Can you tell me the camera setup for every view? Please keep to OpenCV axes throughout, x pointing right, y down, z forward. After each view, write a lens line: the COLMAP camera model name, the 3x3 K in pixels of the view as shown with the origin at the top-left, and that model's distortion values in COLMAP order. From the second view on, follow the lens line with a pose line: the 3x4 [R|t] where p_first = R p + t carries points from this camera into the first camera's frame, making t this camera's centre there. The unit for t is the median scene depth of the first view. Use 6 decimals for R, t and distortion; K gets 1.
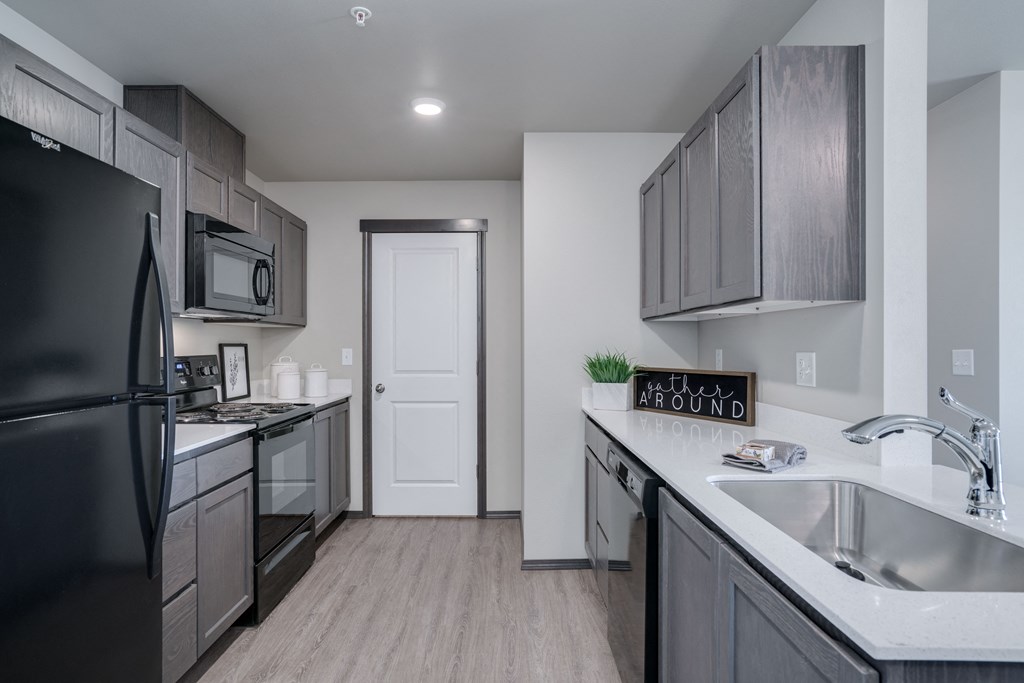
lens RADIAL K [[537.5, 0, 477.3], [0, 537.5, 342.3], [0, 0, 1]] dist [-0.019565, 0.004994]
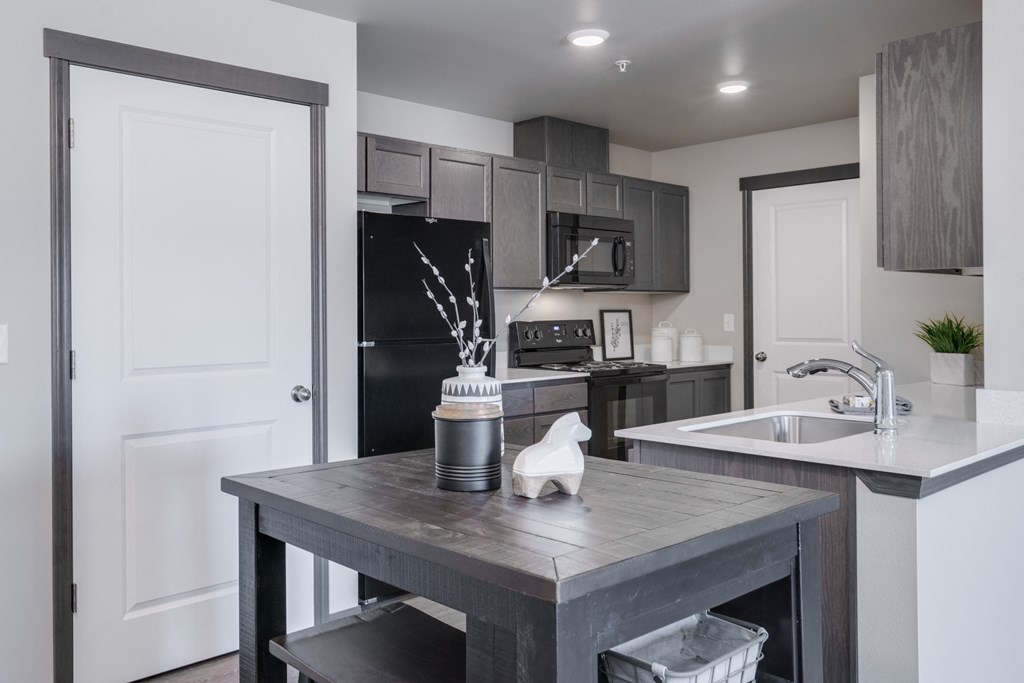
lens RADIAL K [[860.9, 0, 469.4], [0, 860.9, 301.2], [0, 0, 1]] dist [-0.001497, 0.016734]
pose [[0.692208, -0.012964, -0.721582, 0.721961], [0.009986, 0.999915, -0.008385, -0.003816], [0.721629, -0.001402, 0.692279, -0.523509]]
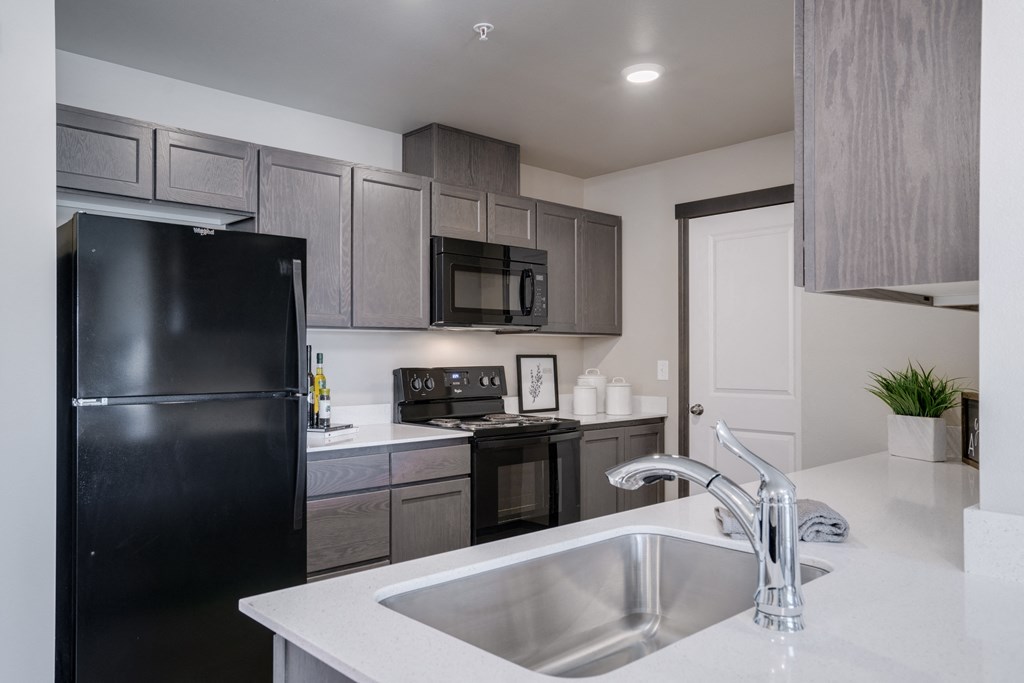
lens RADIAL K [[722.9, 0, 509.8], [0, 722.9, 351.6], [0, 0, 1]] dist [-0.006055, 0.020957]
pose [[0.691026, -0.004703, -0.722814, 0.542068], [0.005511, 0.999984, -0.001237, -0.002293], [0.722808, -0.003129, 0.691041, 0.061542]]
